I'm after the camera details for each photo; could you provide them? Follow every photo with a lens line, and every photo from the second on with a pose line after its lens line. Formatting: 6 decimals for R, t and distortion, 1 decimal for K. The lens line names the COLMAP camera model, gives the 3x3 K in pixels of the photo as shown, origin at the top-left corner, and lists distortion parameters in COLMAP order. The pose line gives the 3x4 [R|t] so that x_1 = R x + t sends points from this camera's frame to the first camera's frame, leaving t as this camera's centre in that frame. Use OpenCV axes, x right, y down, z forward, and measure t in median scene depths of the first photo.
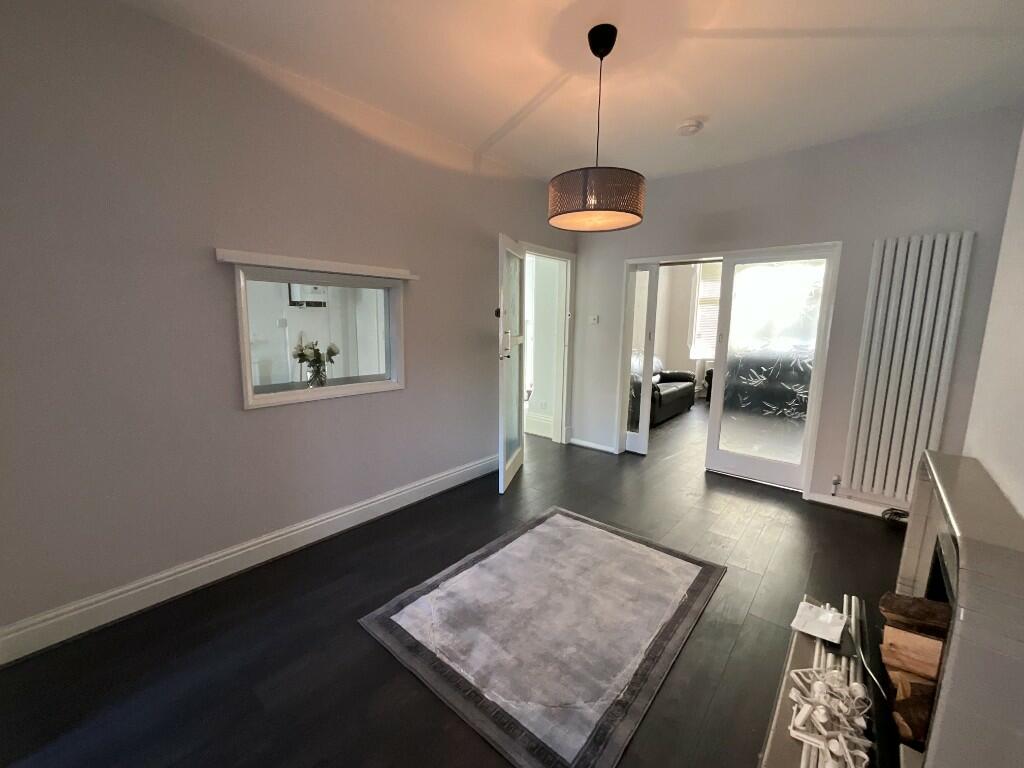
lens RADIAL K [[418.4, 0, 512.3], [0, 418.4, 383.2], [0, 0, 1]] dist [0.002070, -0.000016]
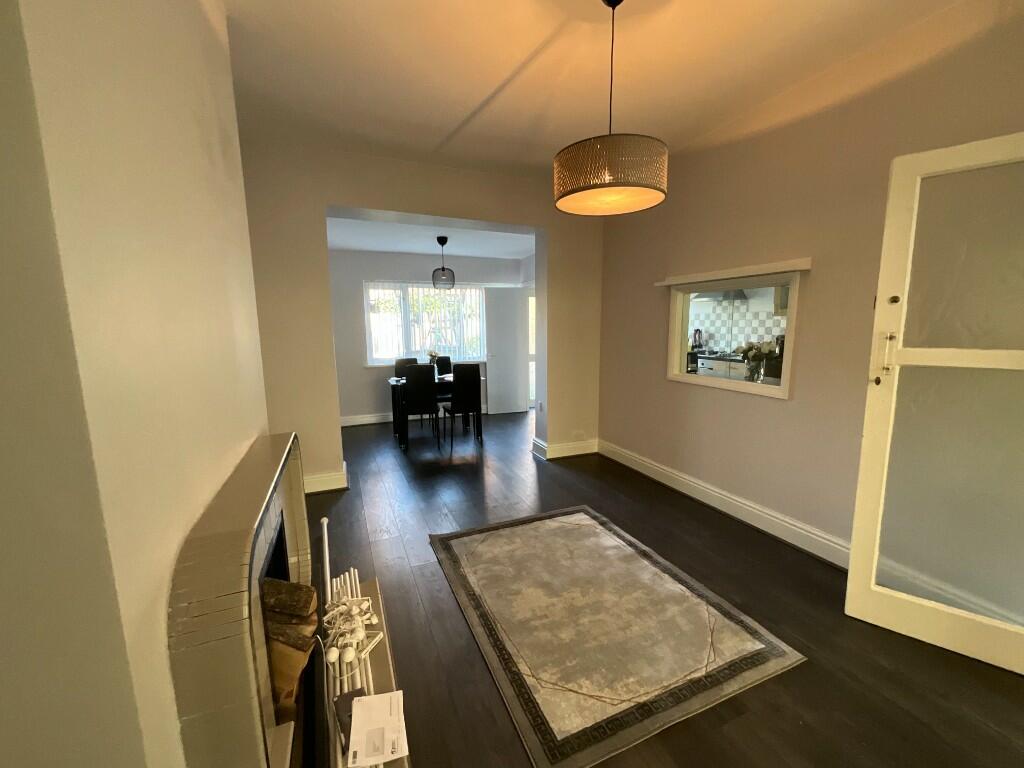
lens RADIAL K [[418.4, 0, 513.2], [0, 418.4, 385.5], [0, 0, 1]] dist [0.002070, -0.000016]
pose [[-0.444554, 0.127371, -0.886650, 0.947267], [-0.128597, 0.970510, 0.203894, -0.151447], [0.886473, 0.204663, -0.415064, 1.095556]]
